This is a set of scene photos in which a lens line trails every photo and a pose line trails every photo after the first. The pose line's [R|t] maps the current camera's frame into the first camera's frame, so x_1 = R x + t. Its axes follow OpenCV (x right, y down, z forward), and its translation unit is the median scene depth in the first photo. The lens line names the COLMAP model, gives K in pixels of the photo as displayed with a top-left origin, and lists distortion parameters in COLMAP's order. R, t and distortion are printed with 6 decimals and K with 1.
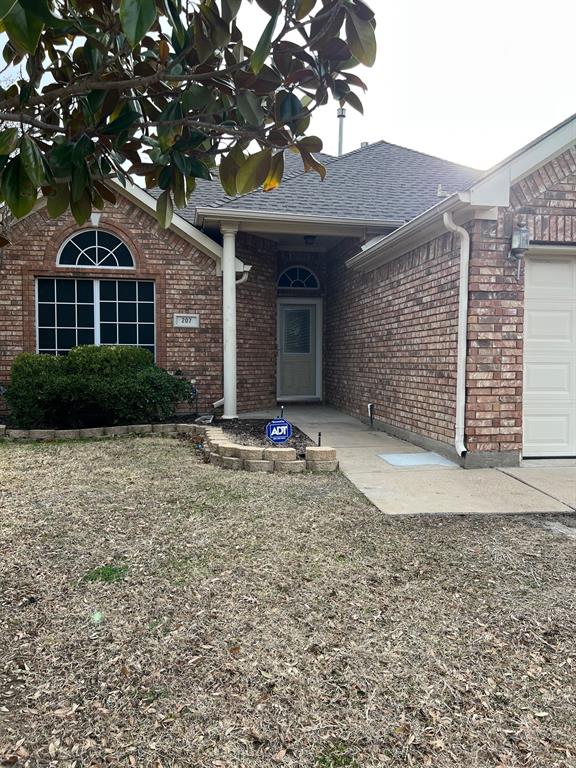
lens RADIAL K [[573.5, 0, 288.0], [0, 573.5, 384.0], [0, 0, 1]] dist [0.071179, -0.083662]
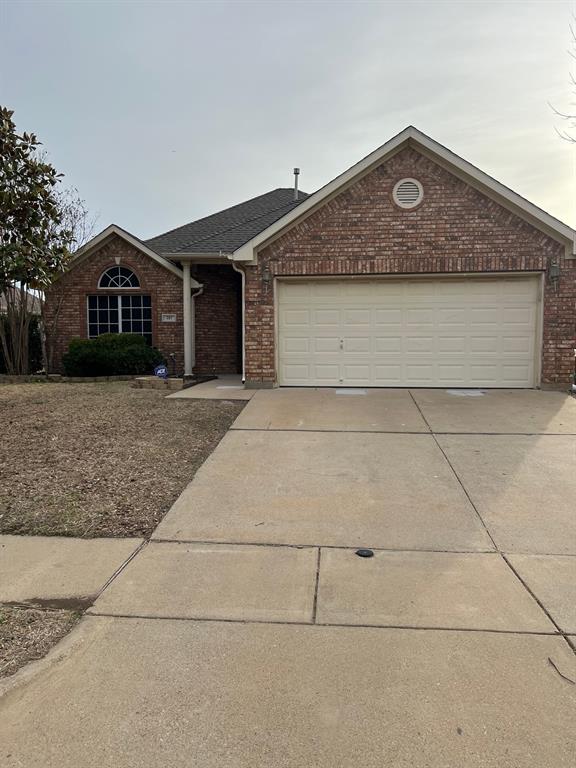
lens RADIAL K [[573.5, 0, 288.0], [0, 573.5, 384.0], [0, 0, 1]] dist [0.071179, -0.083662]
pose [[0.970678, 0.005278, -0.240324, 0.578246], [-0.002917, 0.999944, 0.010180, 0.065617], [0.240364, -0.009180, 0.970639, -0.558408]]
